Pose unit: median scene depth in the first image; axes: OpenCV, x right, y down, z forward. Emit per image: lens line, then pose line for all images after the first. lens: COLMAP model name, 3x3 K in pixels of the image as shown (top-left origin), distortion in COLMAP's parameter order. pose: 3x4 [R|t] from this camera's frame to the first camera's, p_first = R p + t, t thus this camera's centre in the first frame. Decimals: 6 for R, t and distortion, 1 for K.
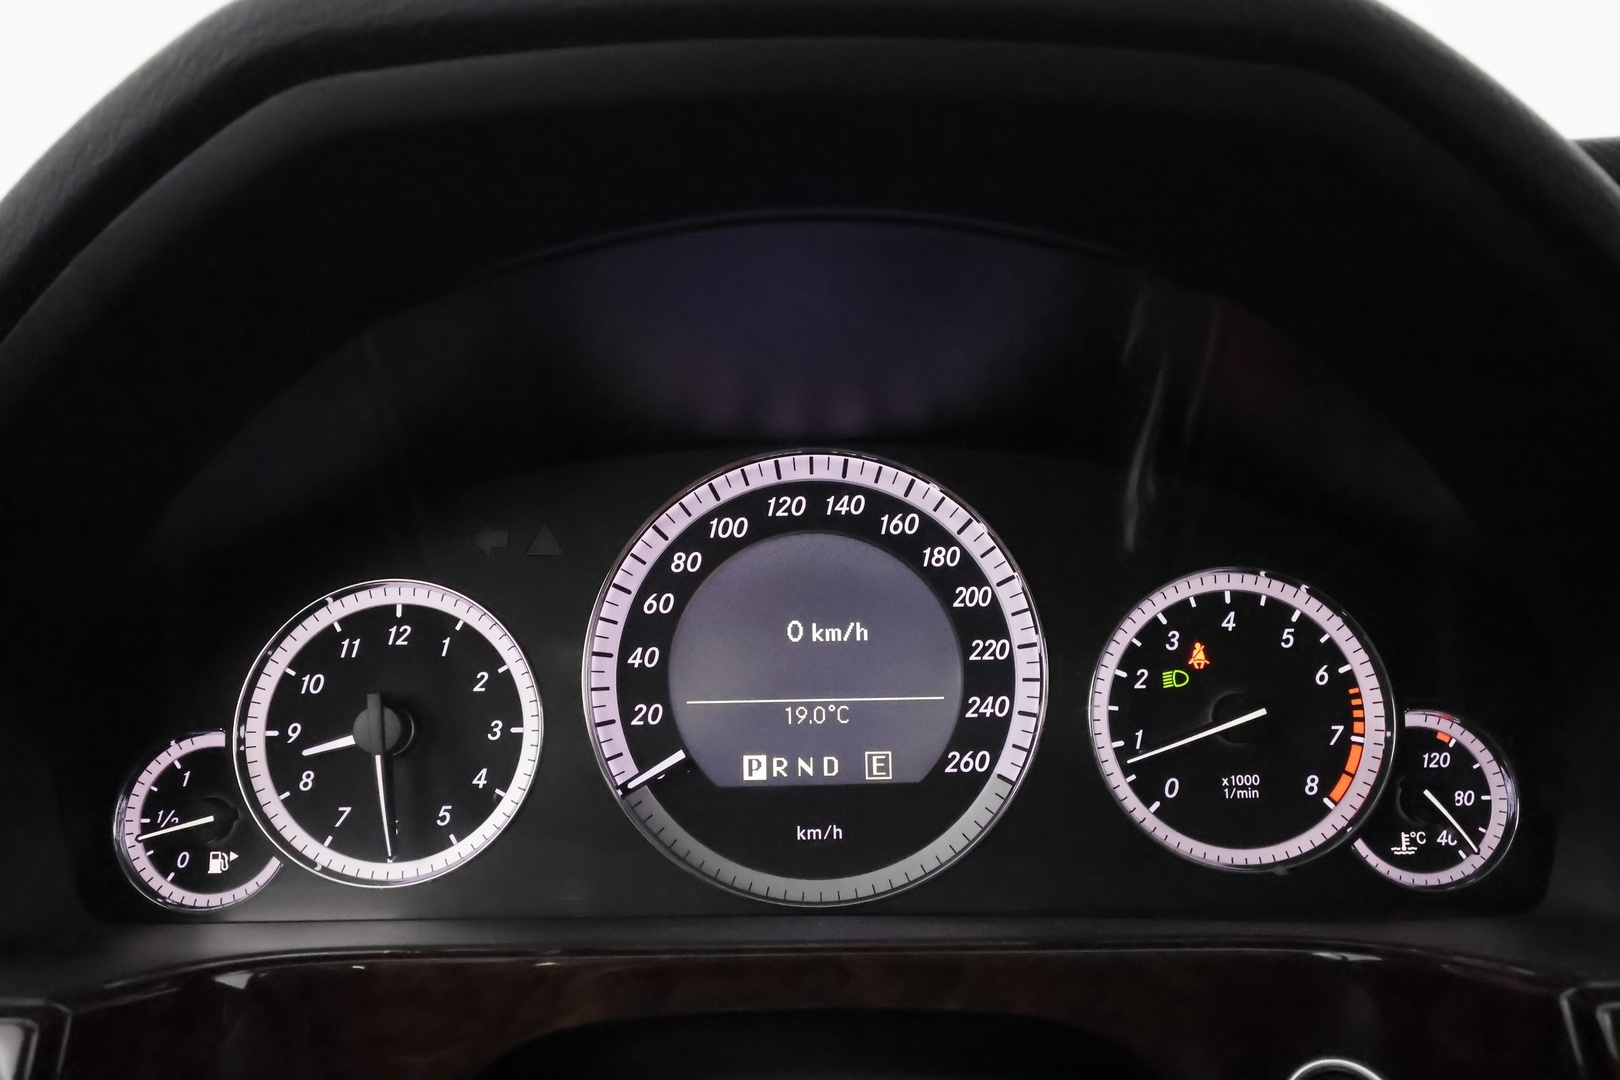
lens RADIAL K [[1271.7, 0, 803.1], [0, 1271.7, 534.6], [0, 0, 1]] dist [-0.008611, 0.023645]
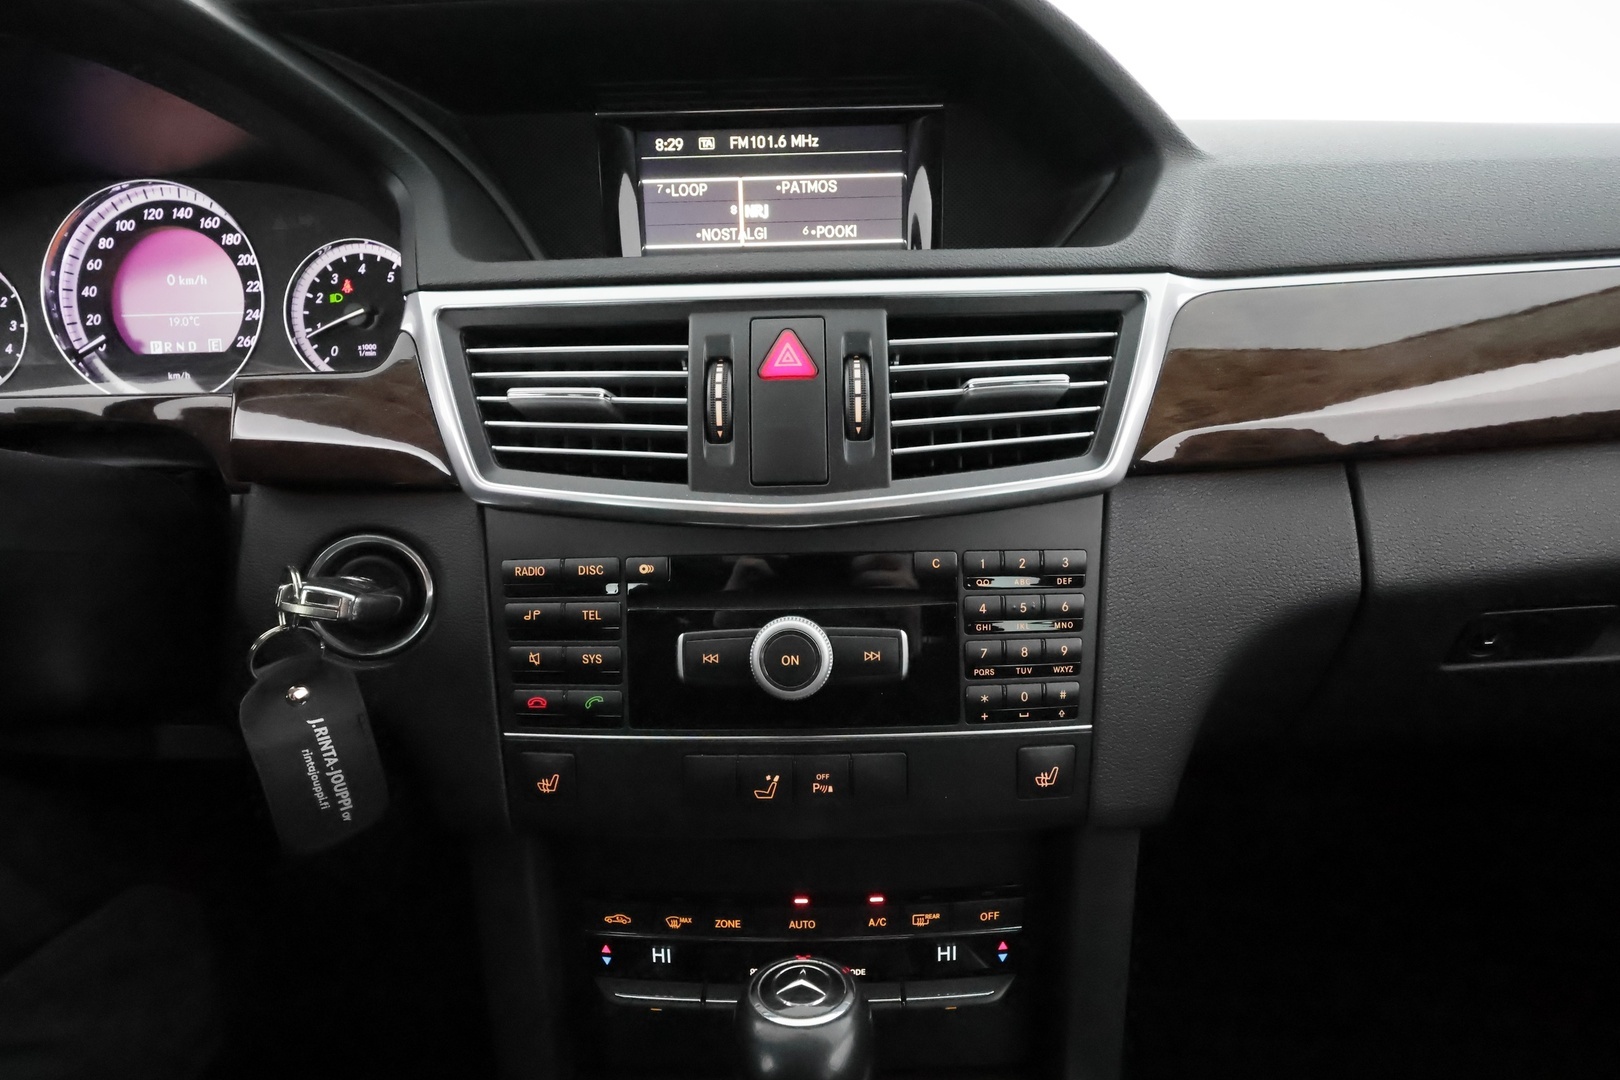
lens RADIAL K [[826.4, 0, 781.8], [0, 826.4, 534.7], [0, 0, 1]] dist [0.000930, 0.003654]
pose [[0.999412, -0.003023, -0.034168, 1.053433], [0.010885, 0.972575, 0.232335, 0.182358], [0.032529, -0.232570, 0.972036, -0.361615]]
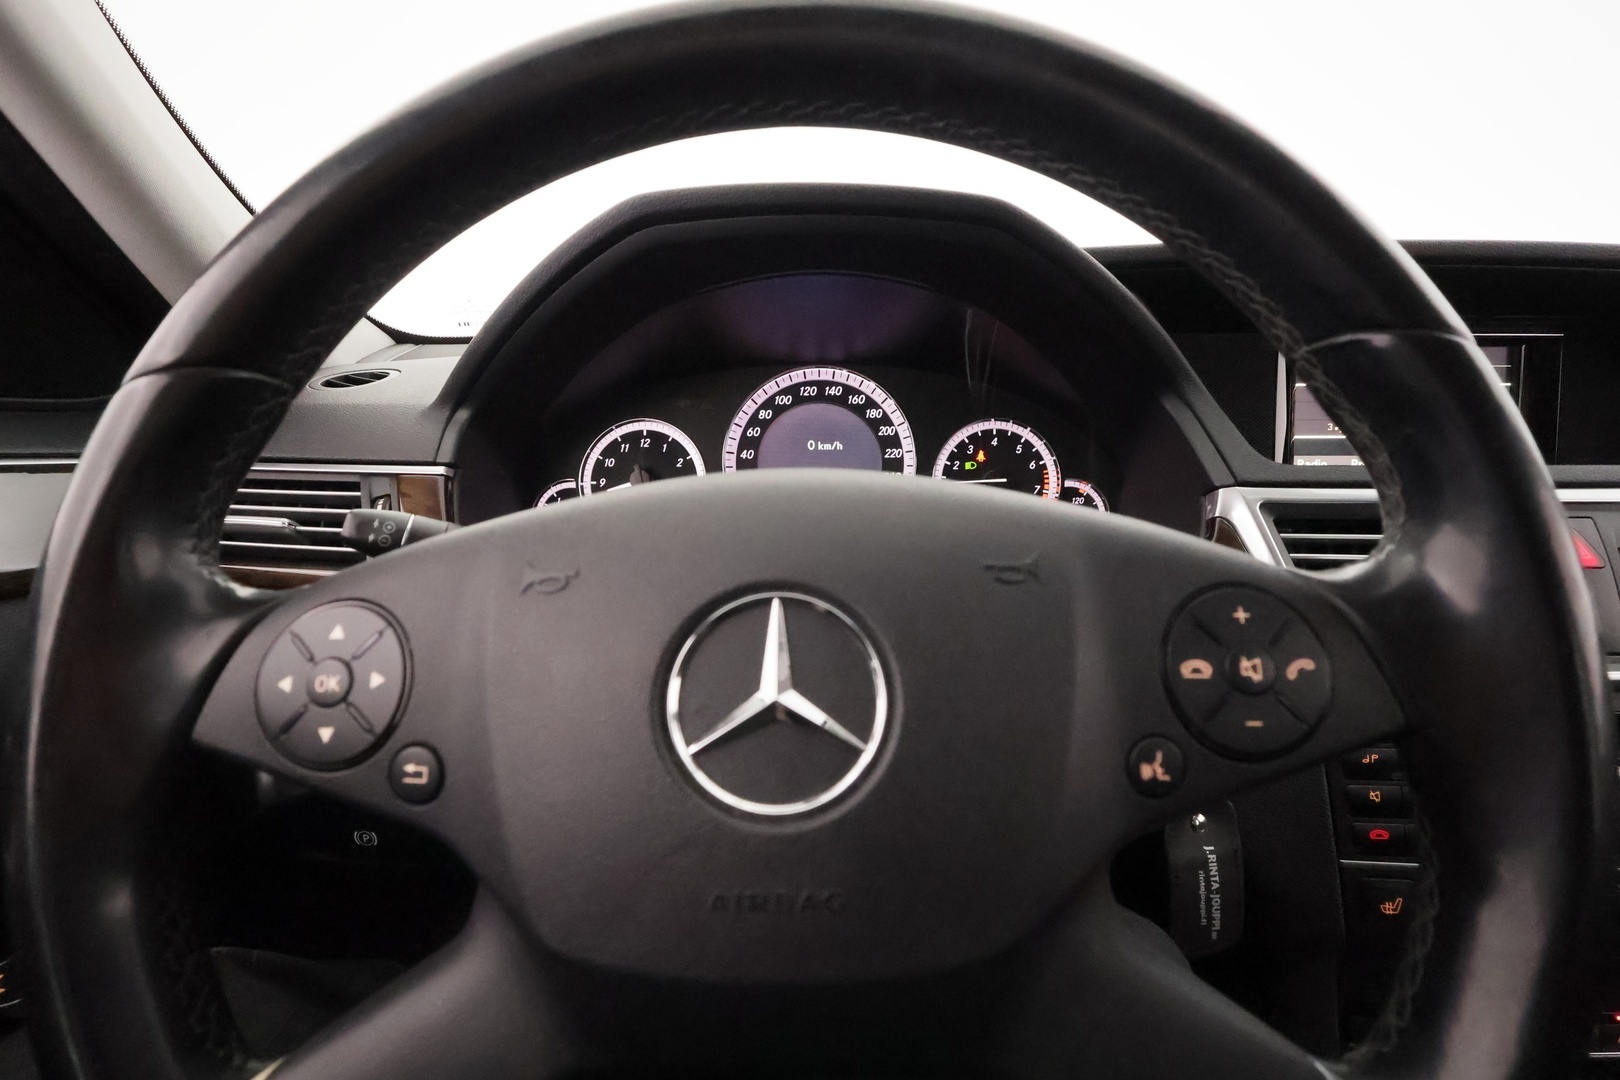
lens RADIAL K [[826.4, 0, 814.7], [0, 826.4, 543.0], [0, 0, 1]] dist [0.000930, 0.003654]
pose [[0.999784, 0.014859, -0.014543, 0.025795], [-0.013105, 0.993386, 0.114068, 0.084683], [0.016142, -0.113853, 0.993366, -0.557010]]
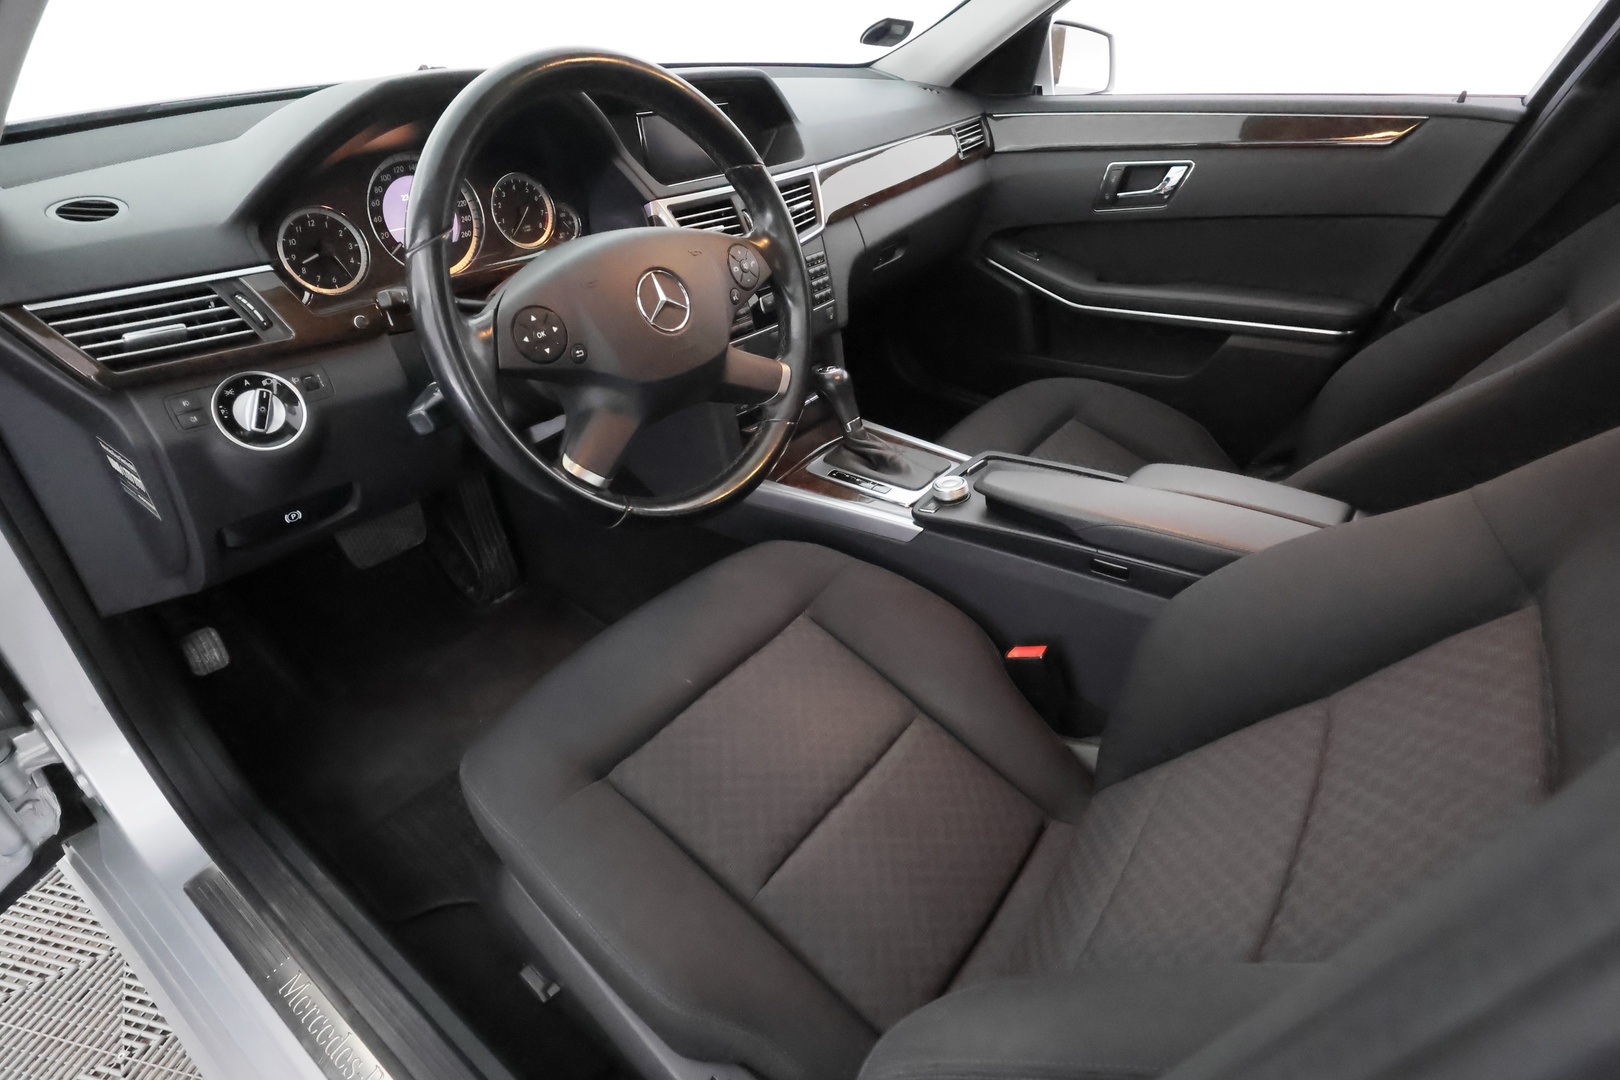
lens RADIAL K [[826.4, 0, 797.9], [0, 826.4, 538.7], [0, 0, 1]] dist [0.000930, 0.003654]
pose [[0.619583, -0.415428, 0.665985, -1.354549], [0.056376, 0.869824, 0.490131, -0.203397], [-0.782904, -0.266131, 0.562348, -1.532193]]
